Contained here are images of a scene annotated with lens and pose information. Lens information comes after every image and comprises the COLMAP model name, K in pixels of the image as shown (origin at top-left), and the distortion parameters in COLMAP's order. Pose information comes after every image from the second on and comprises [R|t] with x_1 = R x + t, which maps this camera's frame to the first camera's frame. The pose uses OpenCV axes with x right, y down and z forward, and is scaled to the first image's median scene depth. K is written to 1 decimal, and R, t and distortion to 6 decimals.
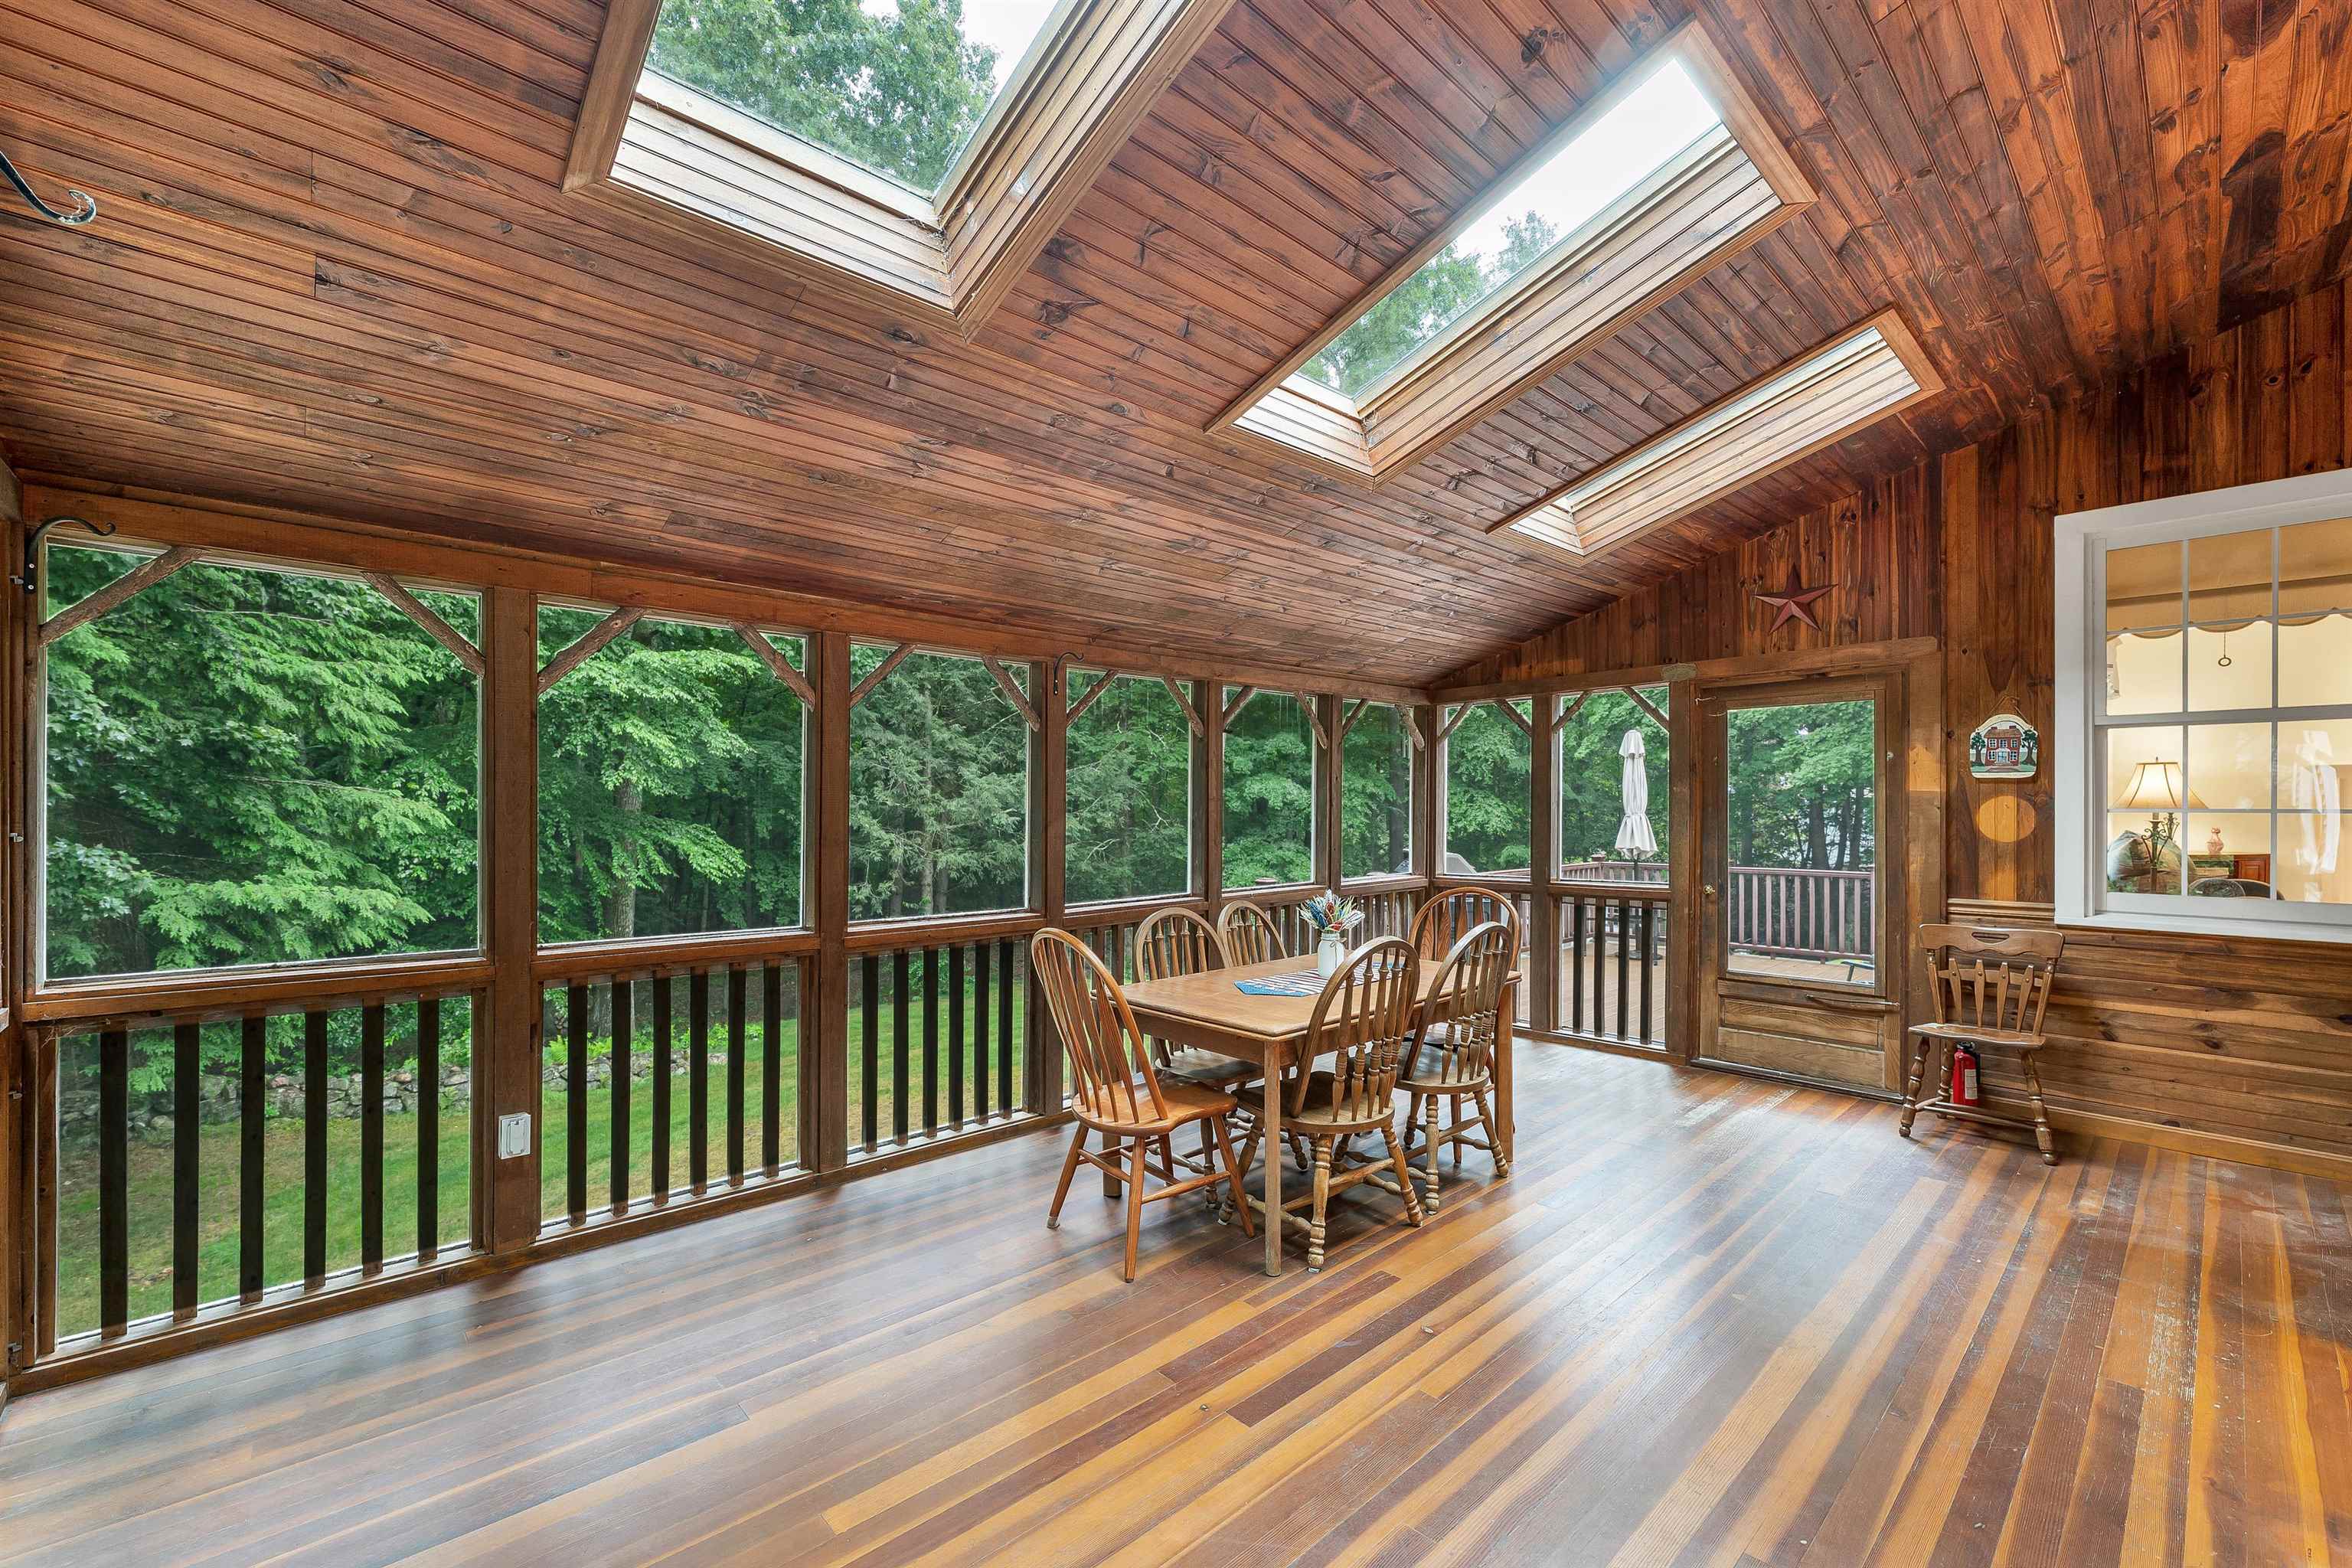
lens RADIAL K [[959.2, 0, 1173.8], [0, 959.2, 778.6], [0, 0, 1]] dist [-0.002721, -0.000393]
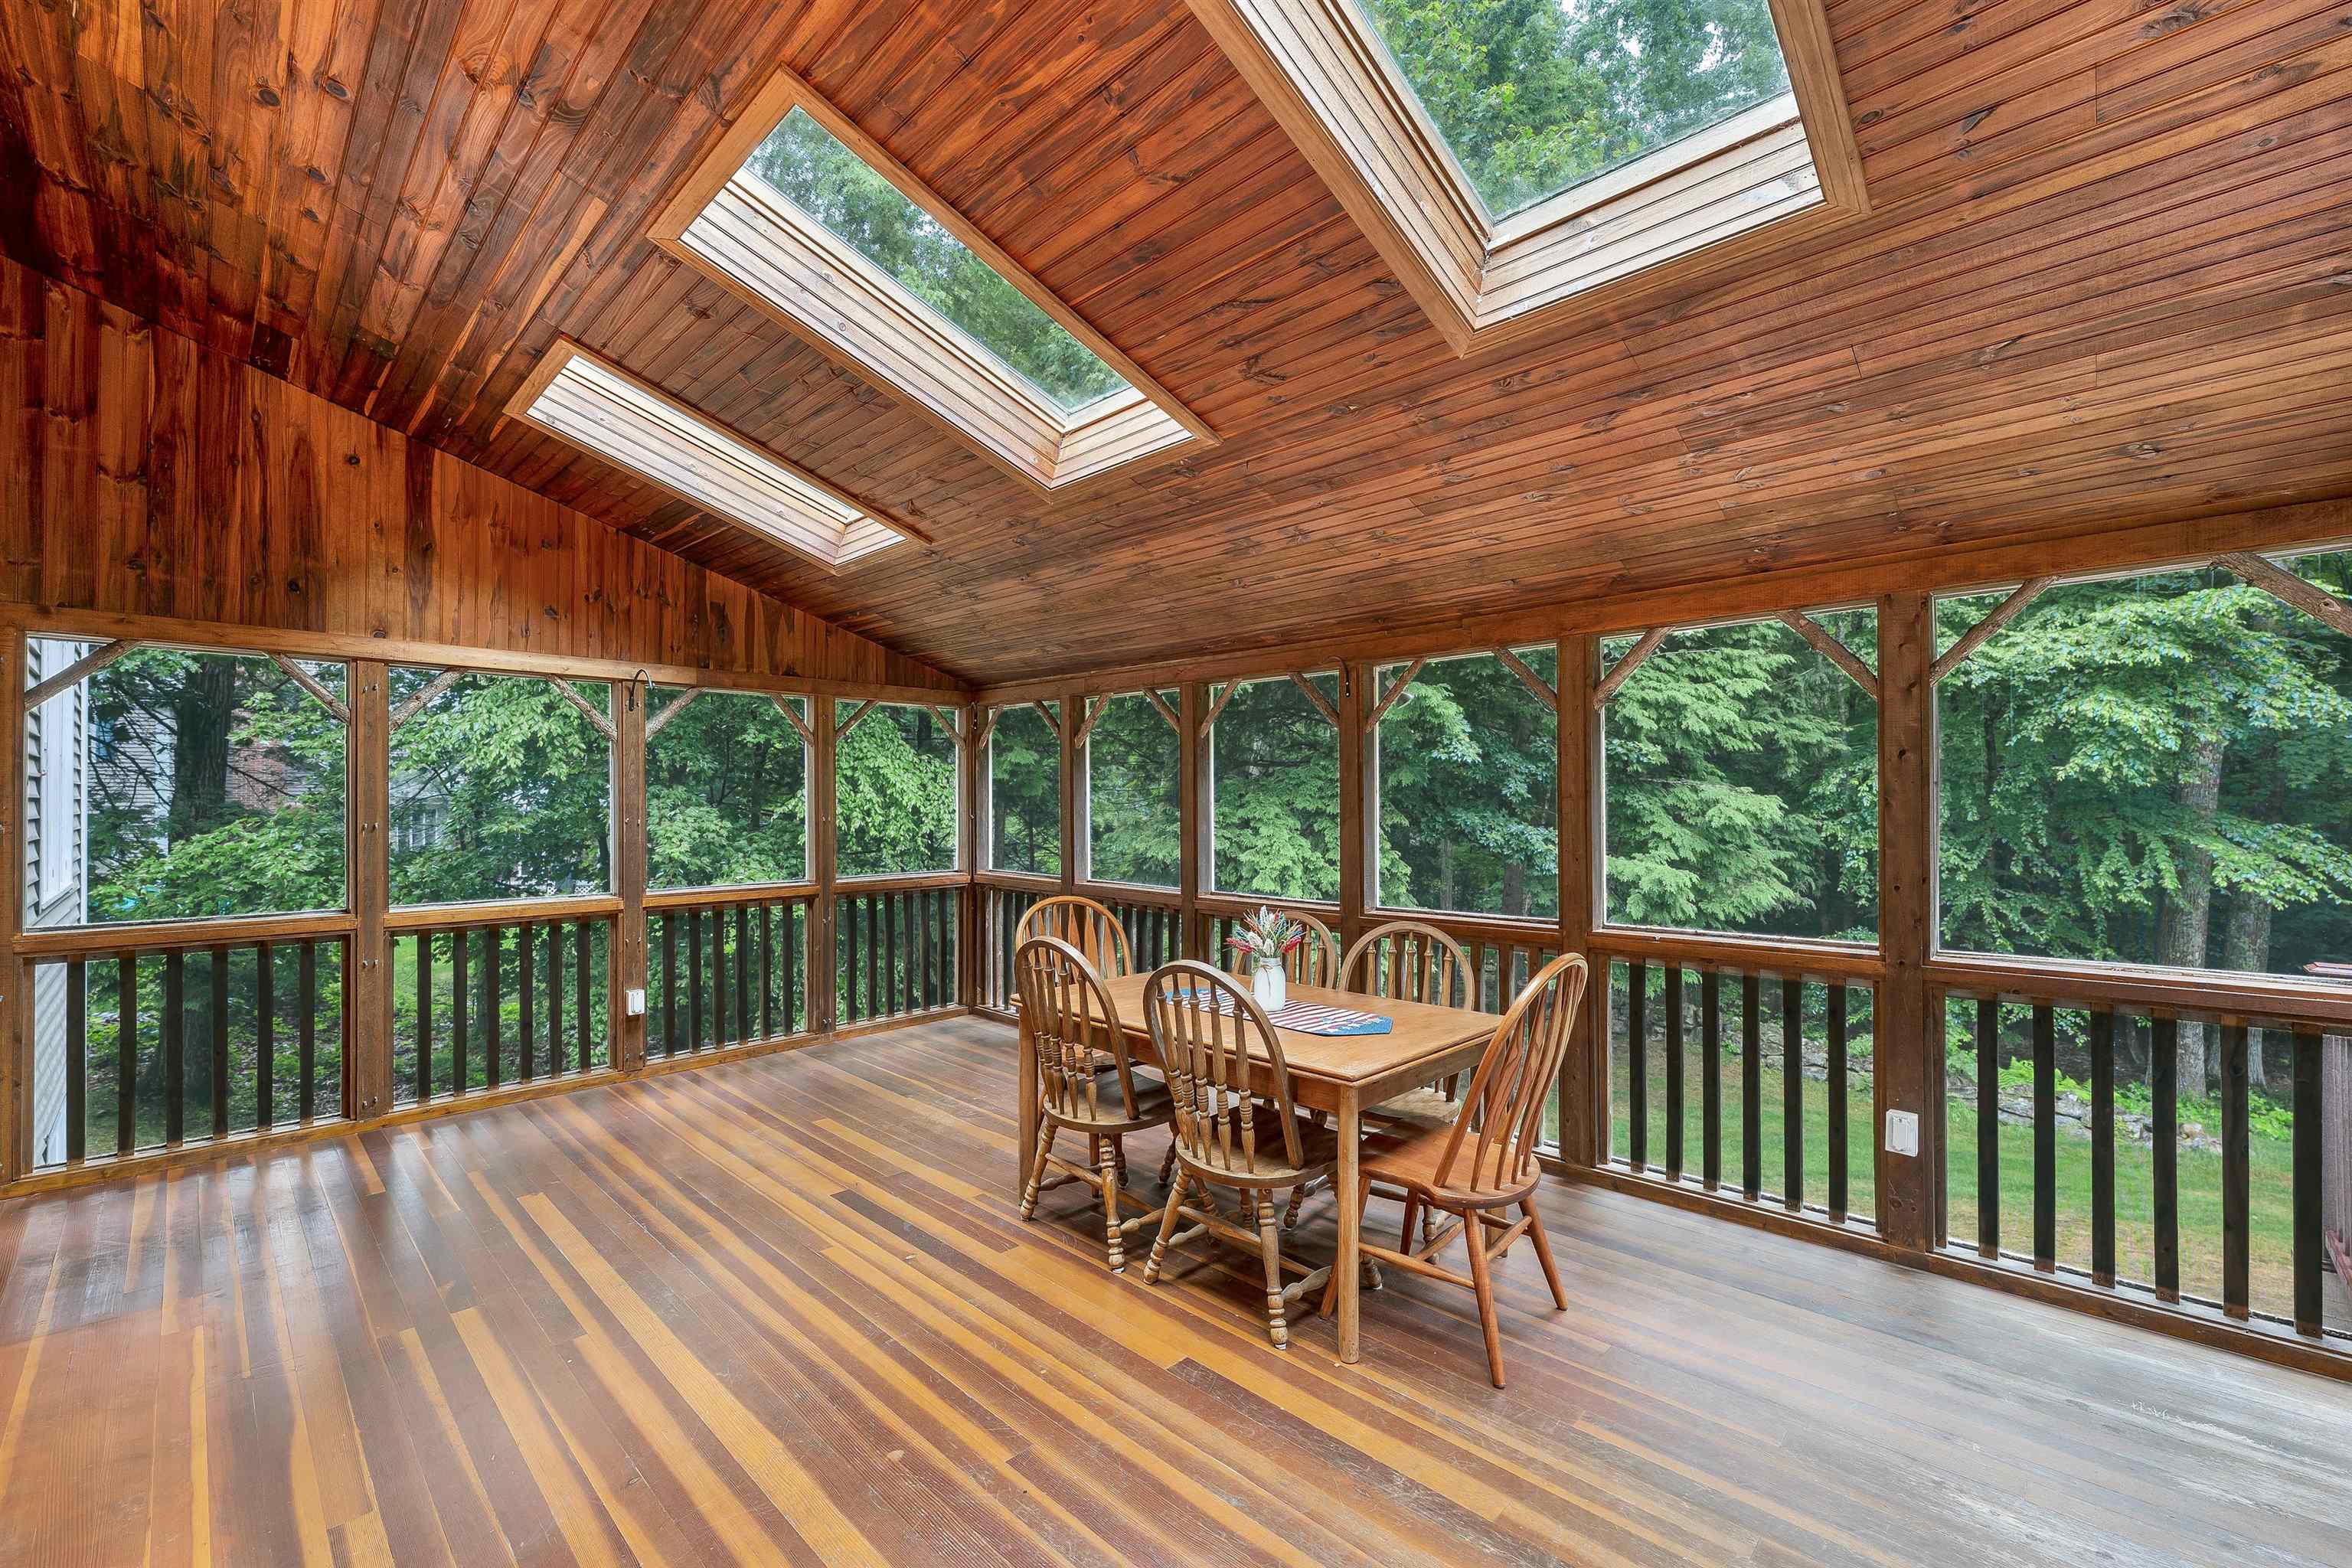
lens RADIAL K [[943.5, 0, 1181.2], [0, 943.5, 798.4], [0, 0, 1]] dist [-0.002498, -0.000250]
pose [[0.115288, -0.002576, -0.993329, 0.265669], [0.032418, 0.999474, 0.001170, 0.001972], [0.992803, -0.032336, 0.115311, 0.216713]]
